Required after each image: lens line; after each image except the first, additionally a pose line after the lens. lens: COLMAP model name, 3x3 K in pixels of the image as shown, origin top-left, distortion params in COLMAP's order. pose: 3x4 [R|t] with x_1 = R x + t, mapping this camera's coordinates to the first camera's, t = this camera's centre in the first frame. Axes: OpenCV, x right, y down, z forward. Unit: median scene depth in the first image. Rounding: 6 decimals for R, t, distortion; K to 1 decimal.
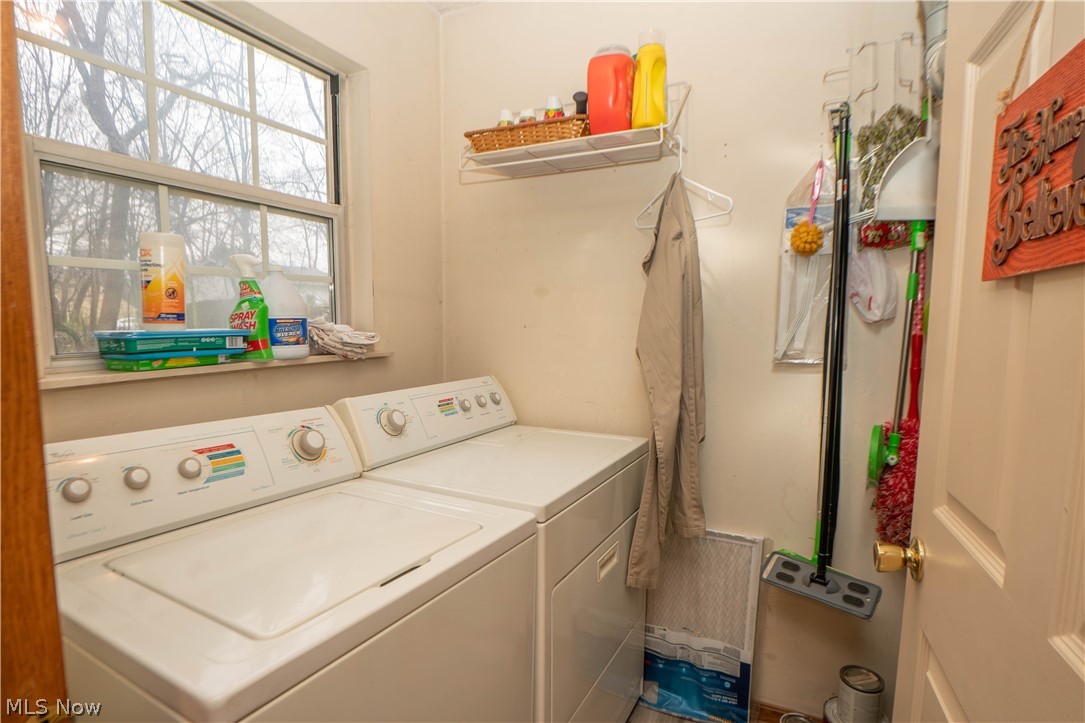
lens RADIAL K [[554.3, 0, 530.8], [0, 554.3, 370.9], [0, 0, 1]] dist [-0.033838, 0.005646]
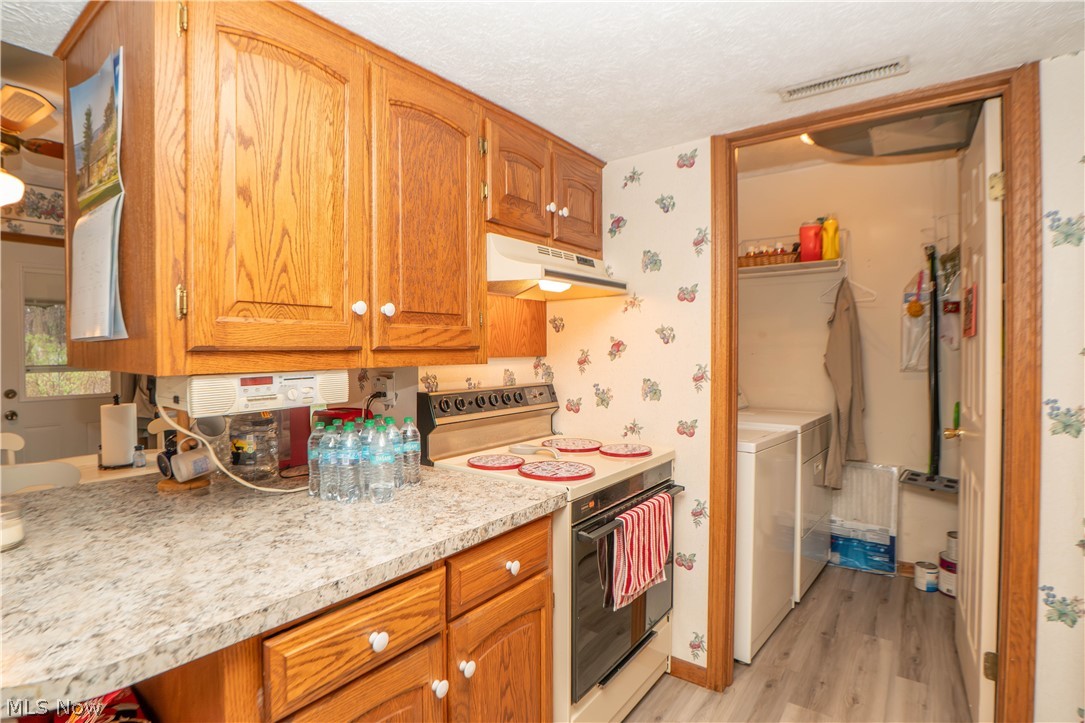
lens RADIAL K [[554.3, 0, 535.5], [0, 554.3, 353.4], [0, 0, 1]] dist [-0.033838, 0.005646]
pose [[0.984530, -0.006465, -0.175097, -0.512750], [-0.009369, 0.995947, -0.089453, 0.112257], [0.174966, 0.089709, 0.980479, -1.174201]]
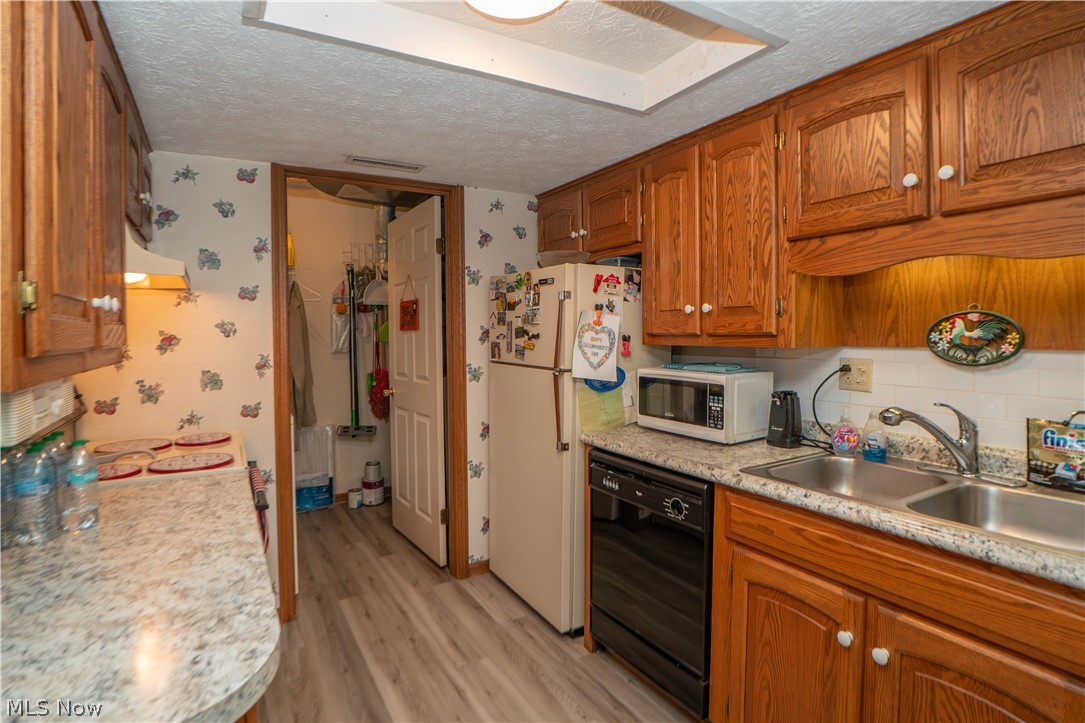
lens RADIAL K [[554.3, 0, 541.6], [0, 554.3, 347.5], [0, 0, 1]] dist [-0.033838, 0.005646]
pose [[0.527059, -0.038801, 0.848942, -1.323455], [0.097752, 0.995095, -0.015207, 0.095582], [-0.844188, 0.091001, 0.528267, -1.292860]]
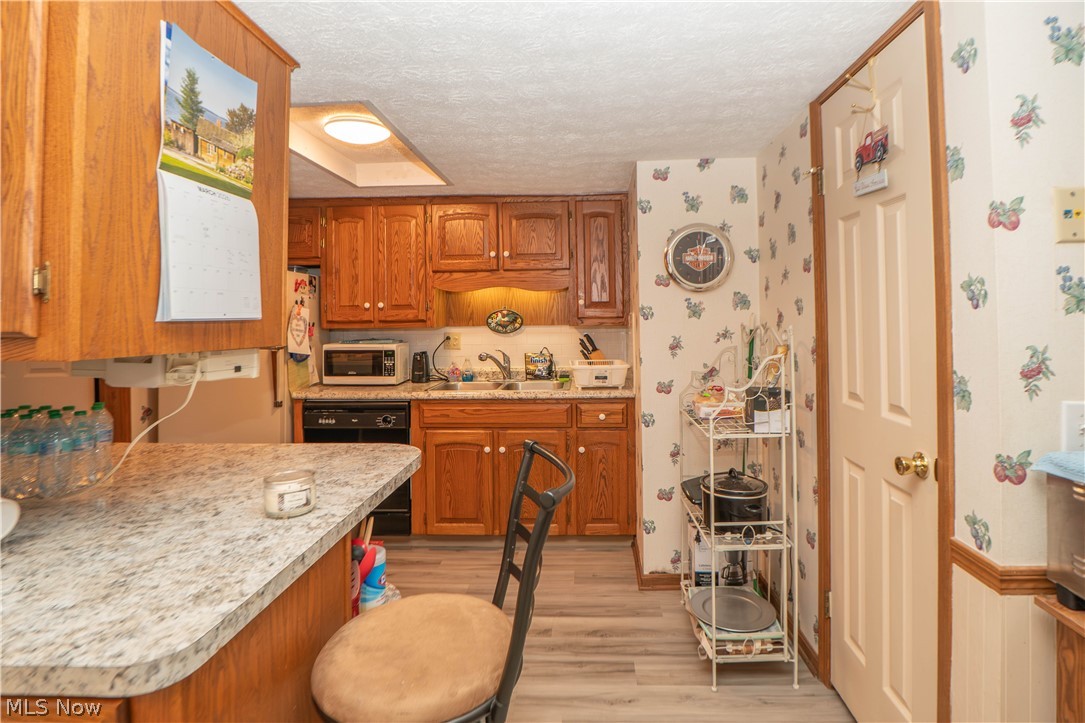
lens RADIAL K [[554.3, 0, 581.0], [0, 554.3, 307.1], [0, 0, 1]] dist [-0.033838, 0.005646]
pose [[-0.459495, 0.009132, 0.888134, -2.400017], [0.094560, 0.994767, 0.038695, 0.012436], [-0.883133, 0.101762, -0.457953, -0.582050]]
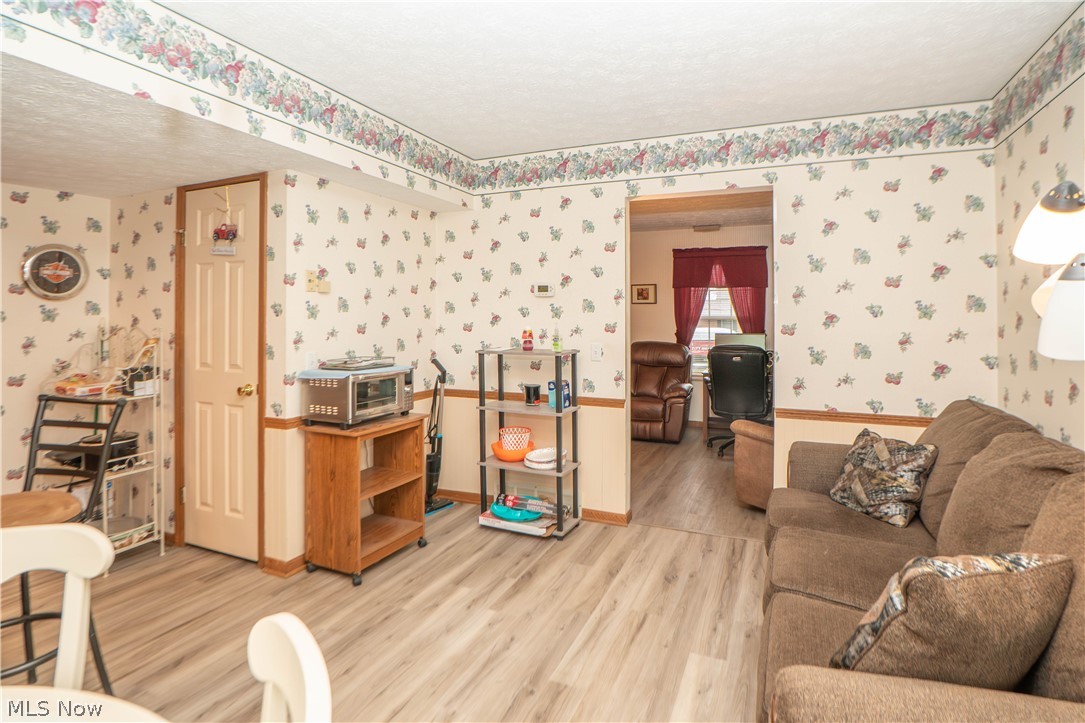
lens RADIAL K [[554.3, 0, 552.6], [0, 554.3, 306.6], [0, 0, 1]] dist [-0.033838, 0.005646]
pose [[-0.995932, -0.007752, -0.089774, -2.778077], [-0.014521, 0.997078, 0.074994, -0.101597], [0.088931, 0.075992, -0.993135, 0.640767]]
